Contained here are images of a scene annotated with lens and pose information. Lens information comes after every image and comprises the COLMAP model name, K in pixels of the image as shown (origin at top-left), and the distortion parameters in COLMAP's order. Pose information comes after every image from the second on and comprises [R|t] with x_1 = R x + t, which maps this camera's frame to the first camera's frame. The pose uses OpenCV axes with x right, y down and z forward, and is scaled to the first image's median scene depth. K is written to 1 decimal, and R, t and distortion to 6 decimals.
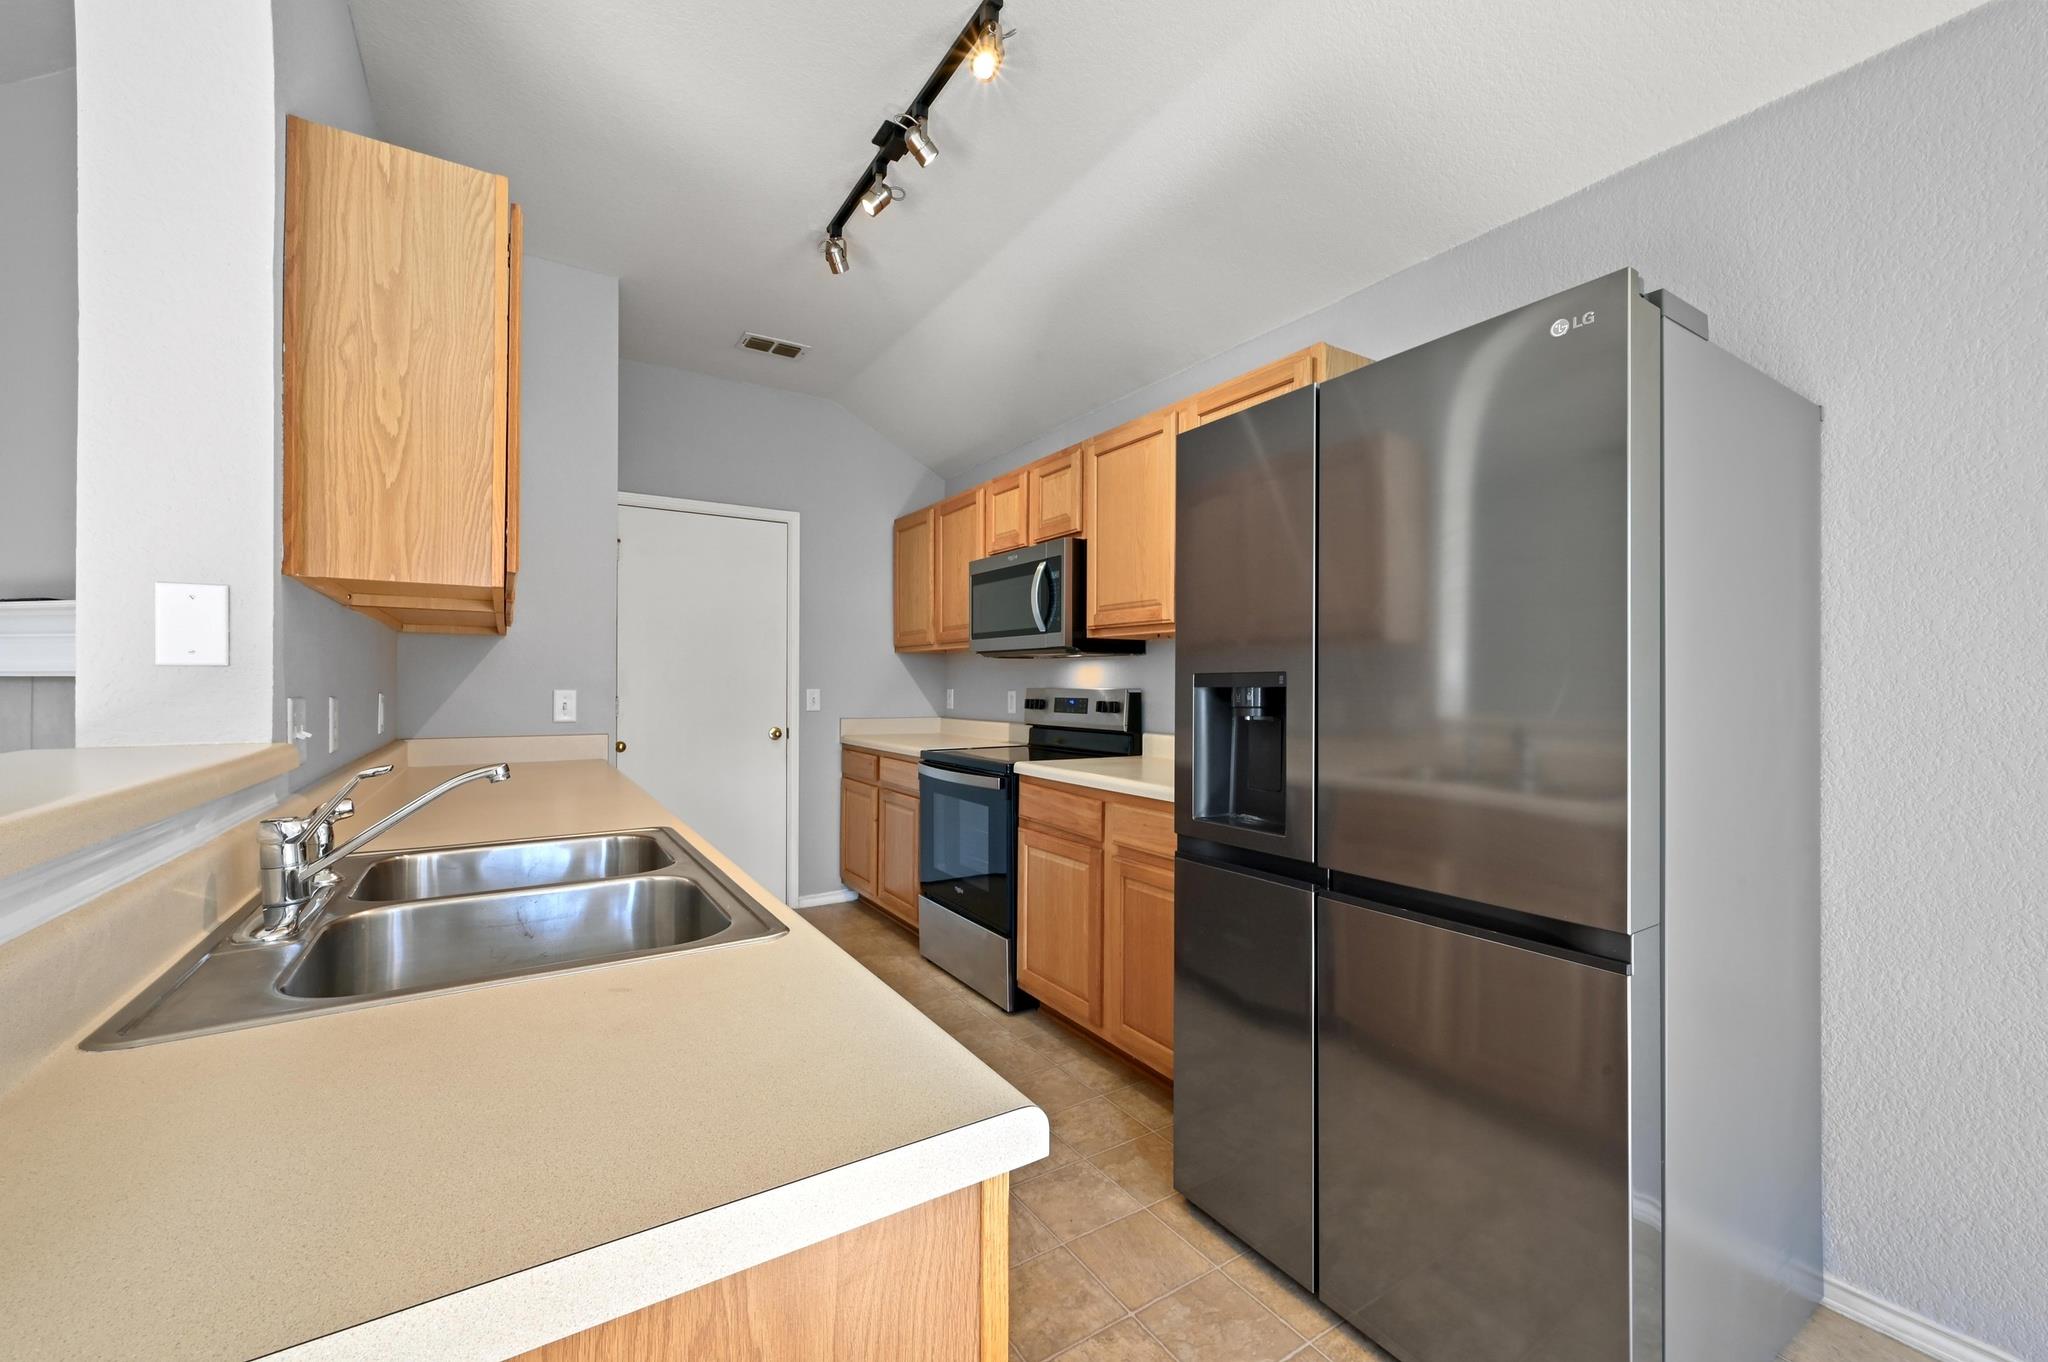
lens RADIAL K [[806.3, 0, 1022.7], [0, 806.3, 681.2], [0, 0, 1]] dist [0.001316, 0.000323]
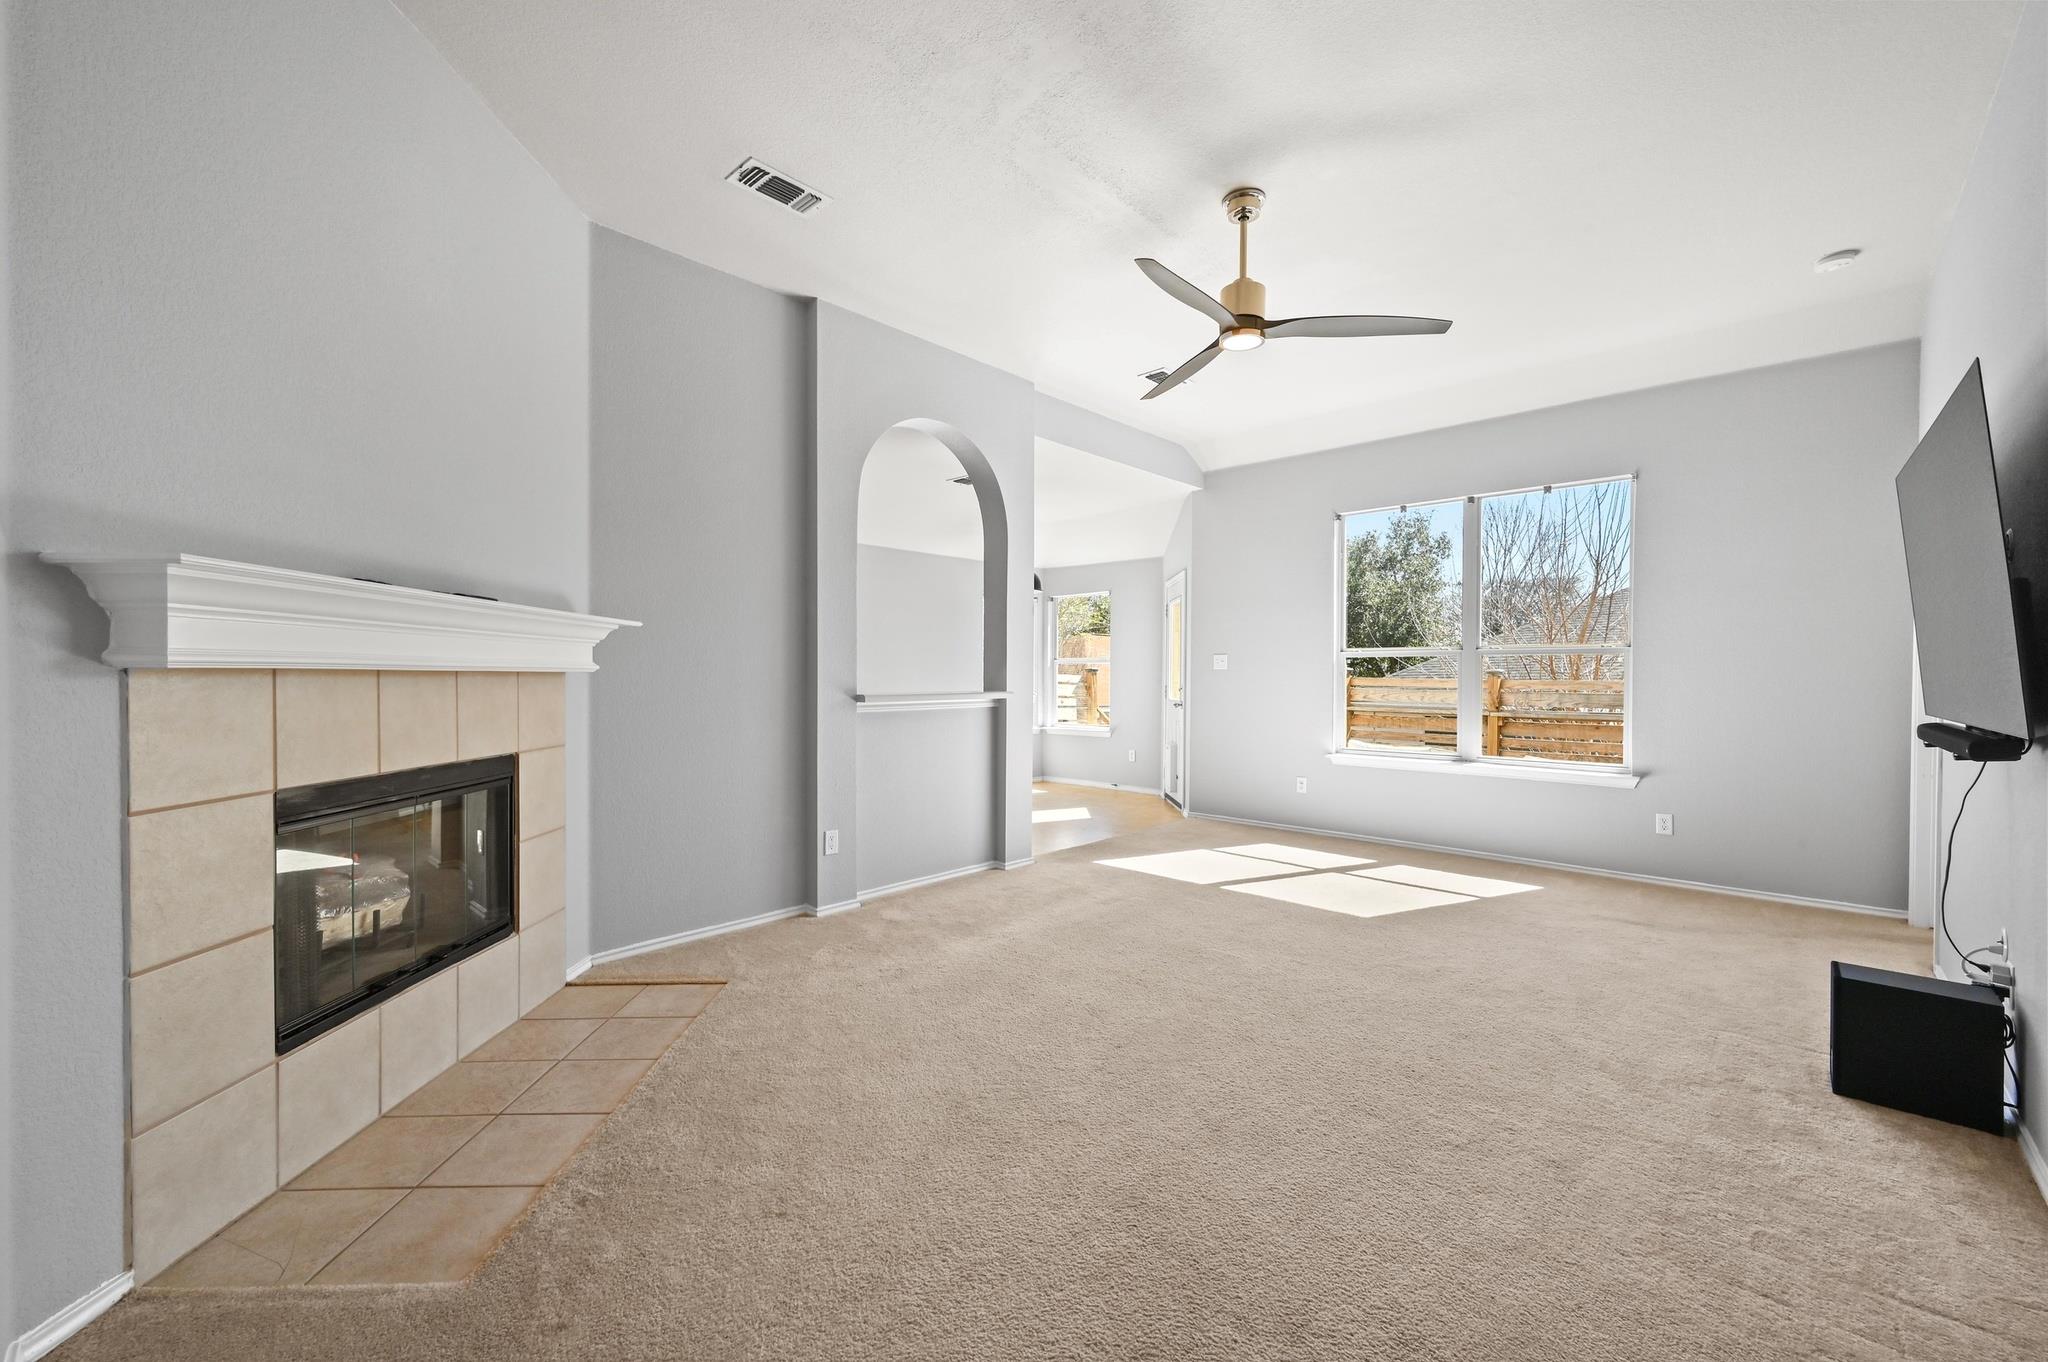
lens RADIAL K [[806.3, 0, 1019.8], [0, 806.3, 681.4], [0, 0, 1]] dist [0.001316, 0.000323]
pose [[-0.240502, -0.010965, 0.970587, -2.816042], [-0.004461, 0.999938, 0.010192, -0.006409], [-0.970639, -0.001878, -0.240536, 0.698021]]
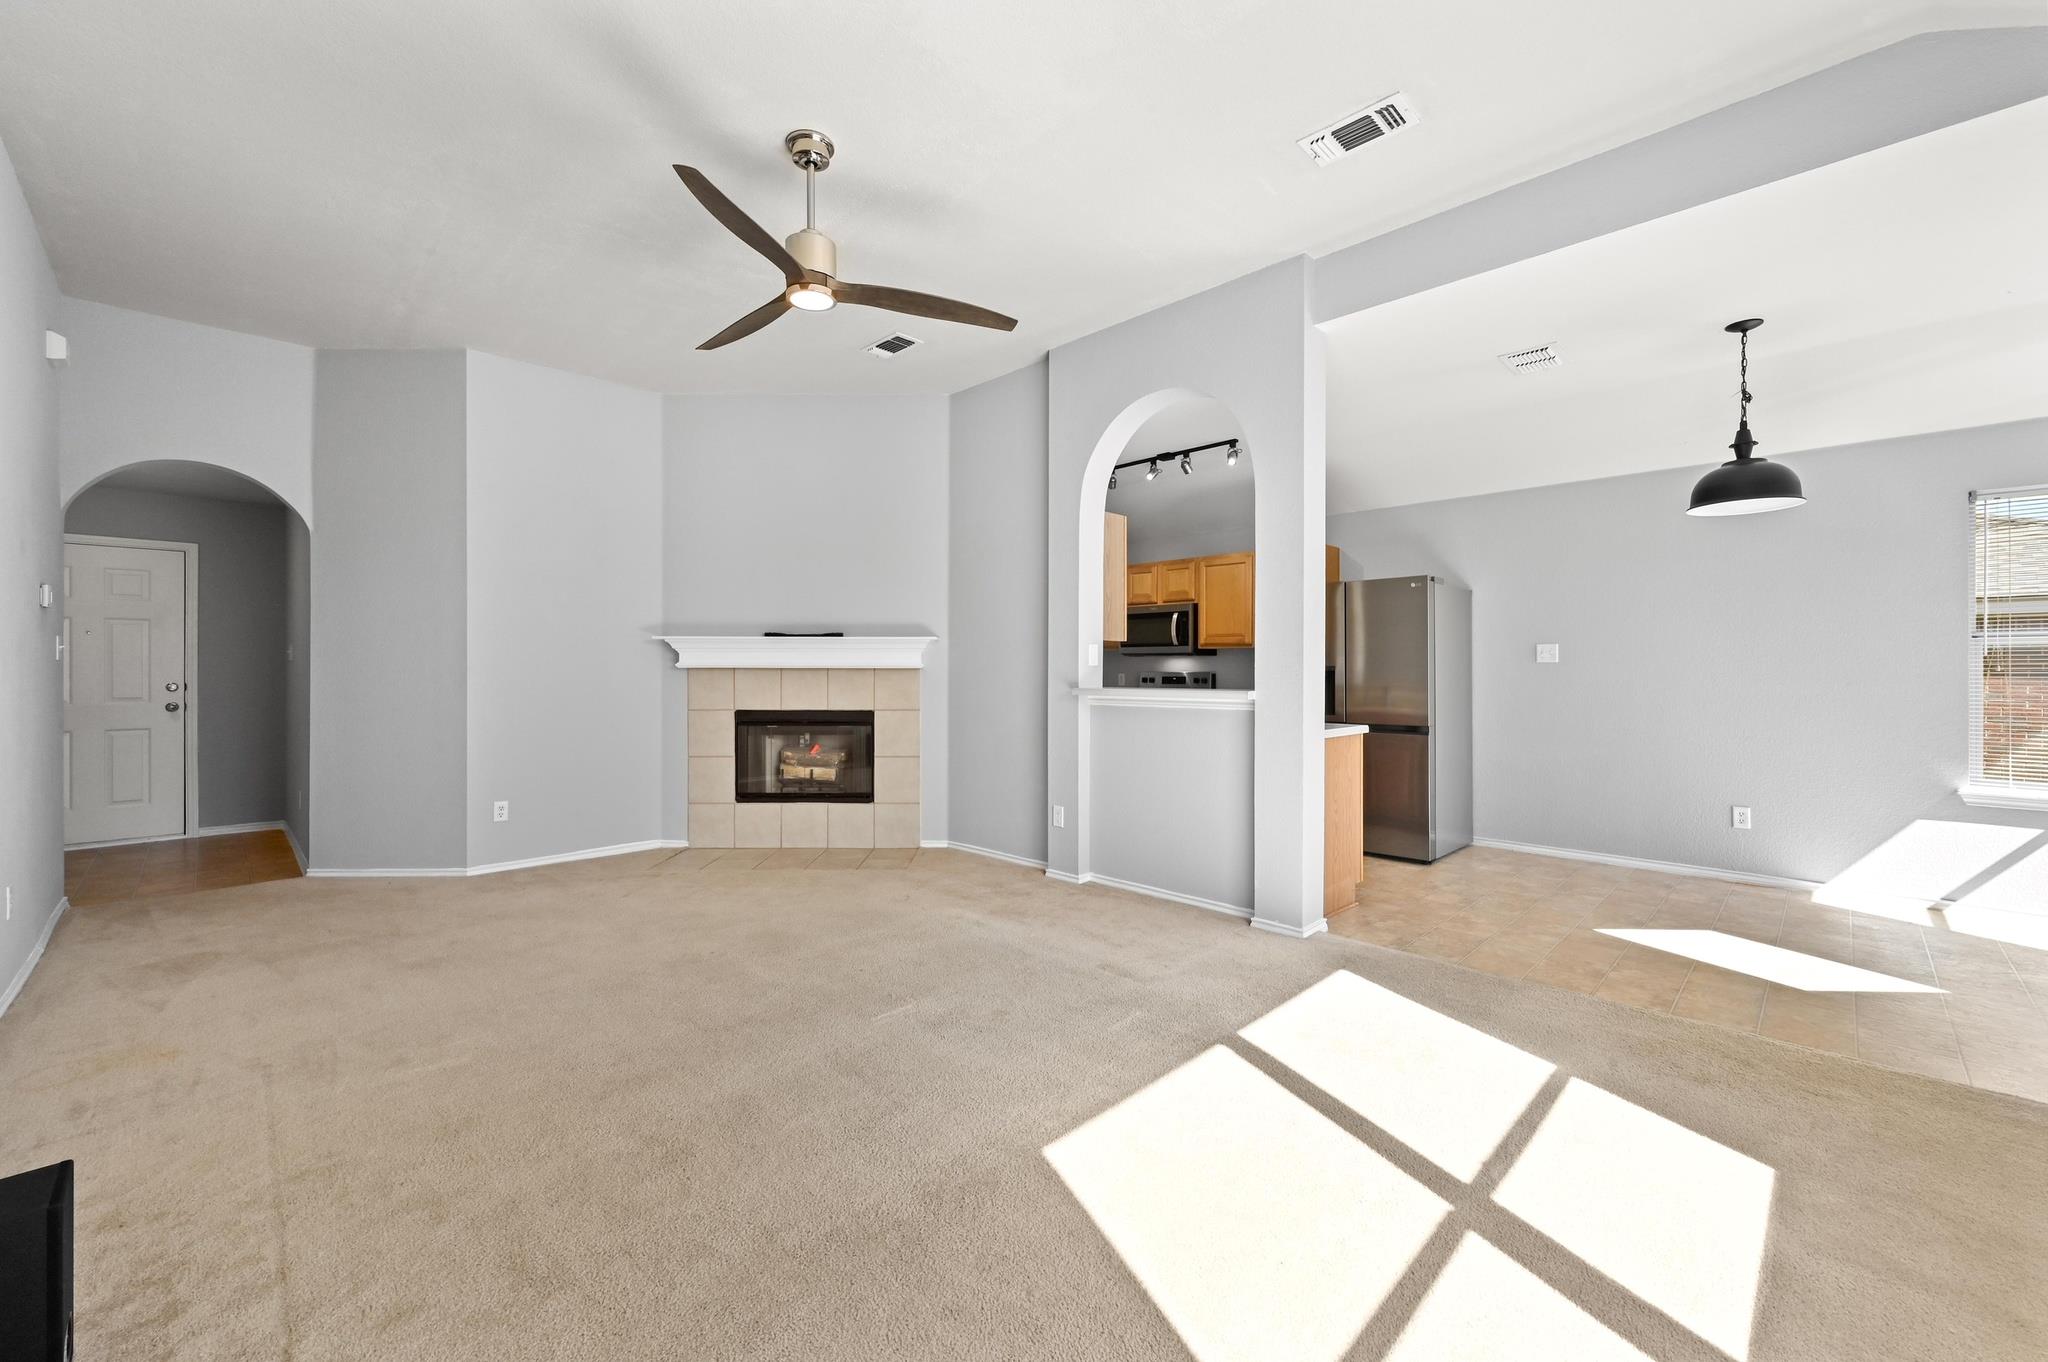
lens RADIAL K [[806.3, 0, 1028.3], [0, 806.3, 670.1], [0, 0, 1]] dist [0.001316, 0.000323]
pose [[0.975057, -0.002720, 0.221939, -1.323977], [0.002336, 0.999995, 0.001994, -0.003019], [-0.221943, -0.001426, 0.975059, -1.577600]]
